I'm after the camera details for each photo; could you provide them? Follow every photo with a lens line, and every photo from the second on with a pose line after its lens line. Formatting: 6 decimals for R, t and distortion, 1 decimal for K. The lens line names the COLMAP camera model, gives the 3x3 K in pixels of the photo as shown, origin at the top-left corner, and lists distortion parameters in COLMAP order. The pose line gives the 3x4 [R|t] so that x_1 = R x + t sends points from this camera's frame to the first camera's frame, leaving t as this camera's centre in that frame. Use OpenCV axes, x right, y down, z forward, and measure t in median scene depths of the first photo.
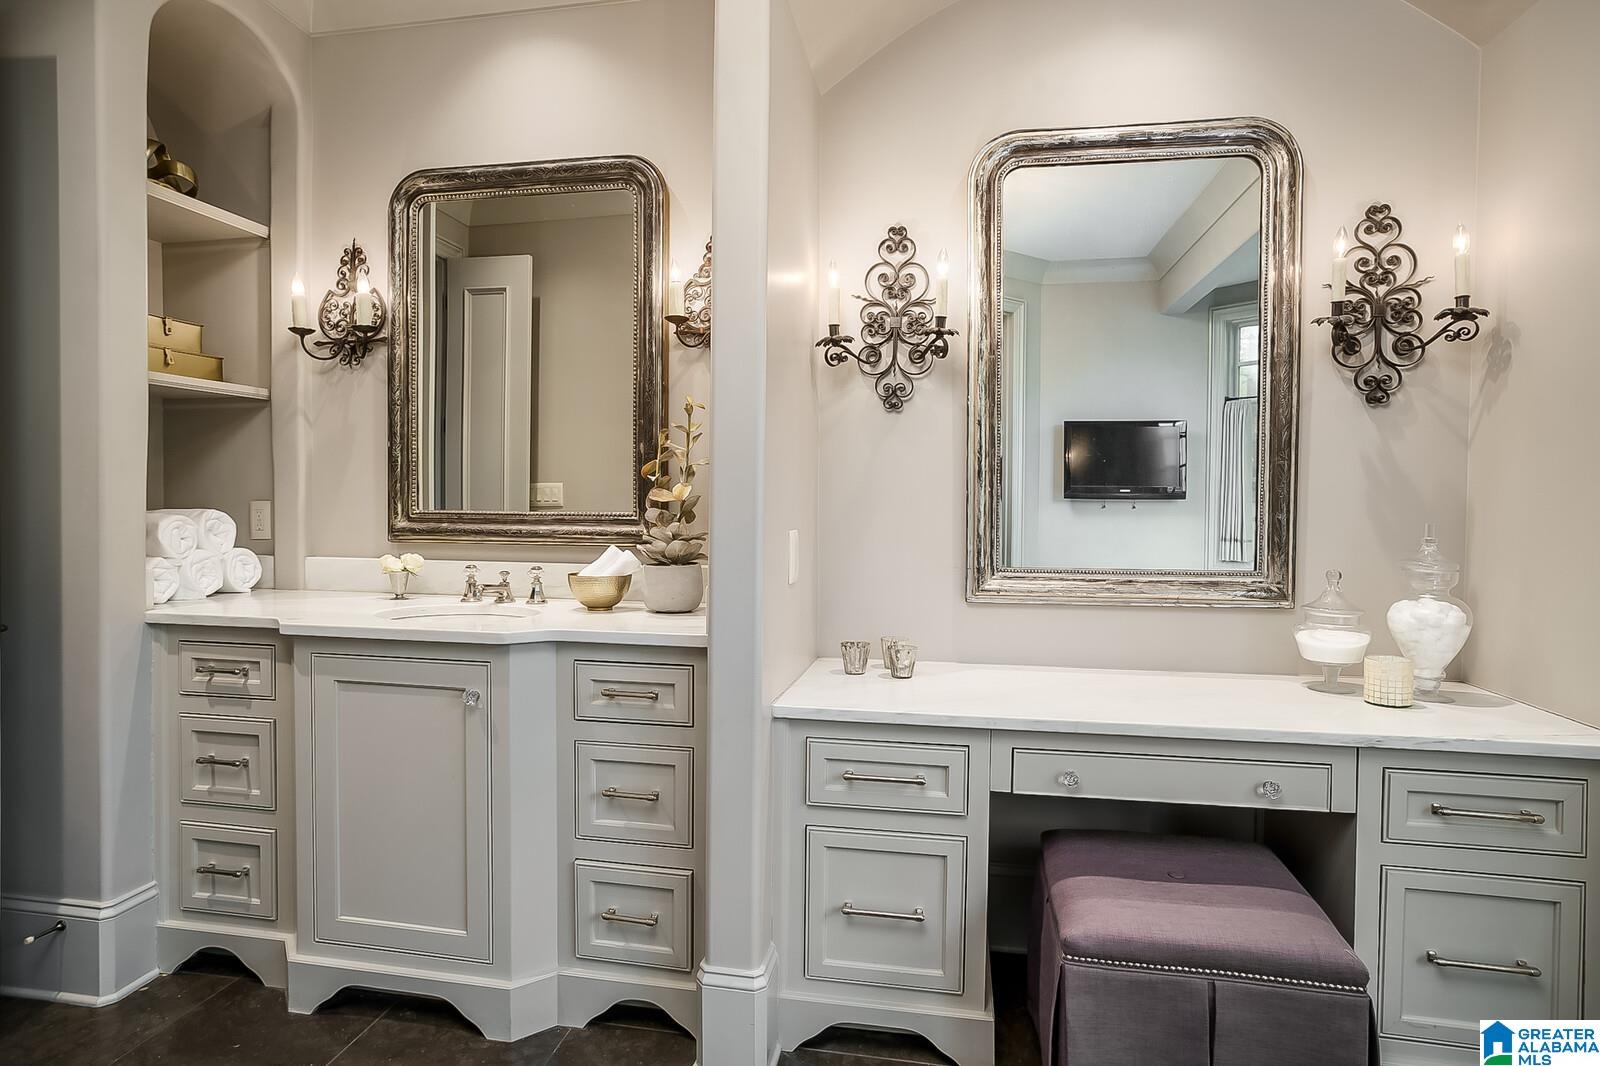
lens RADIAL K [[871.2, 0, 793.7], [0, 871.2, 523.0], [0, 0, 1]] dist [-0.023013, 0.001056]
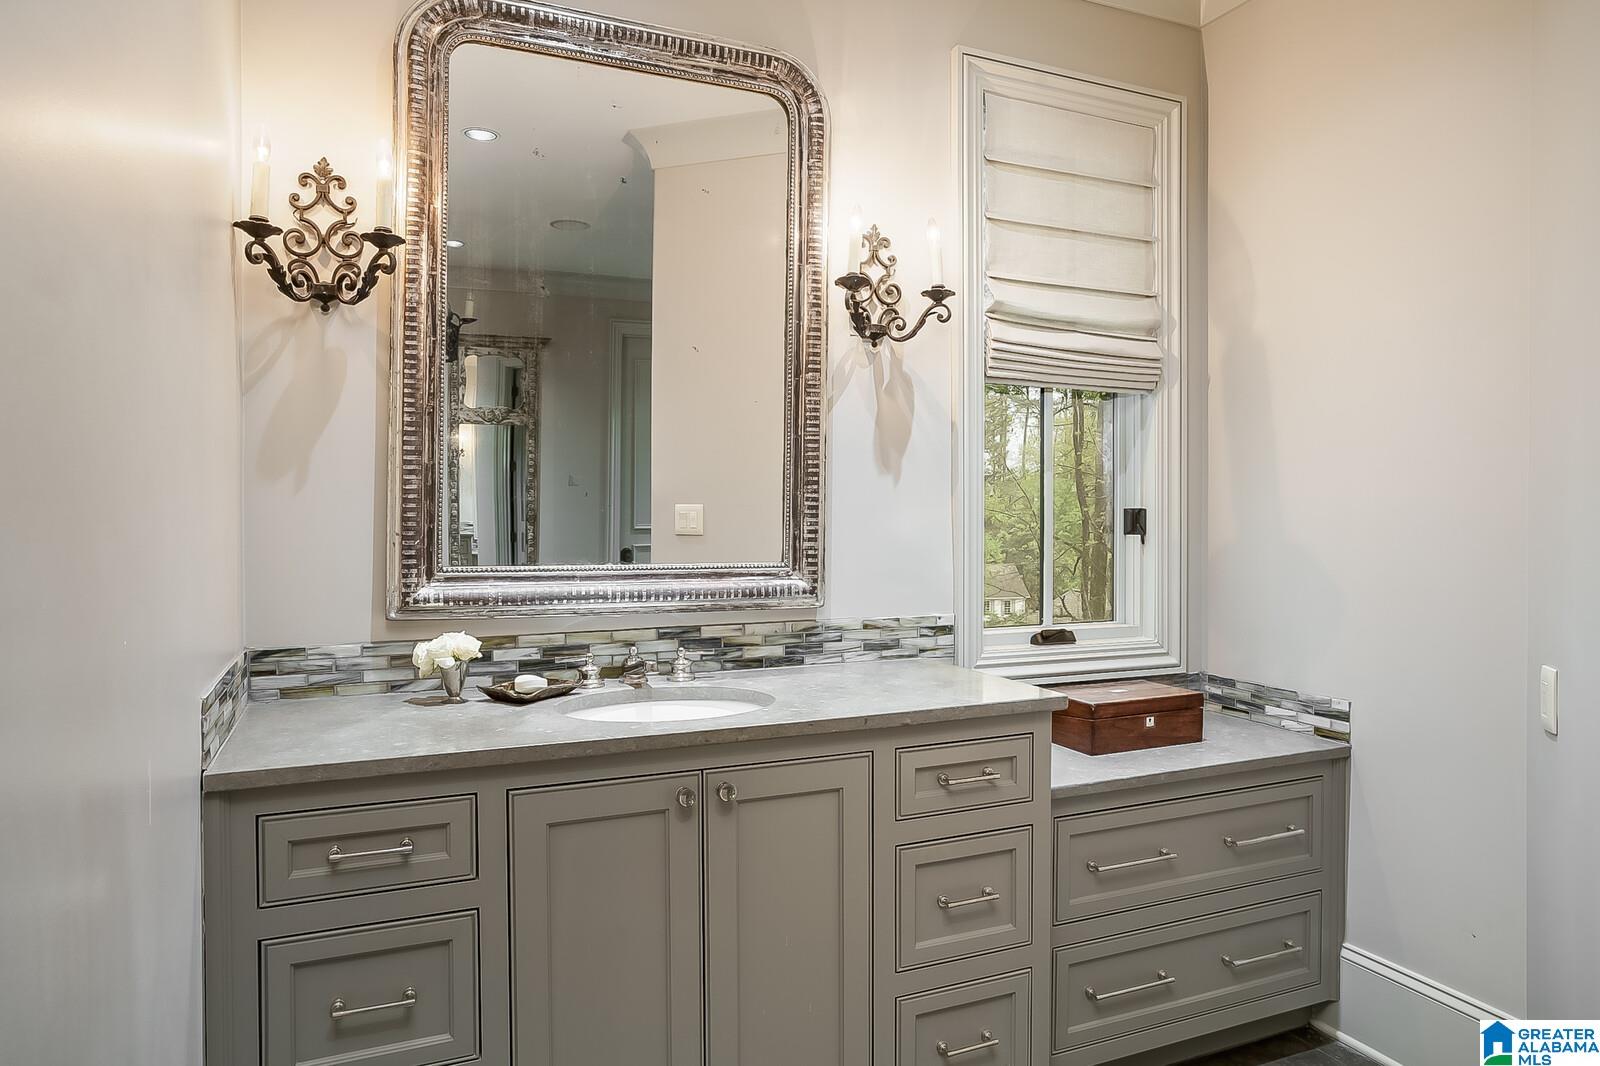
lens RADIAL K [[1116.9, 0, 800.0], [0, 1116.9, 533.0], [0, 0, 1]] dist [-0.001759, -0.000729]
pose [[0.796372, -0.021128, 0.604438, -0.174122], [0.005581, 0.999604, 0.027589, -0.001227], [-0.604781, -0.018598, 0.796174, 0.032716]]
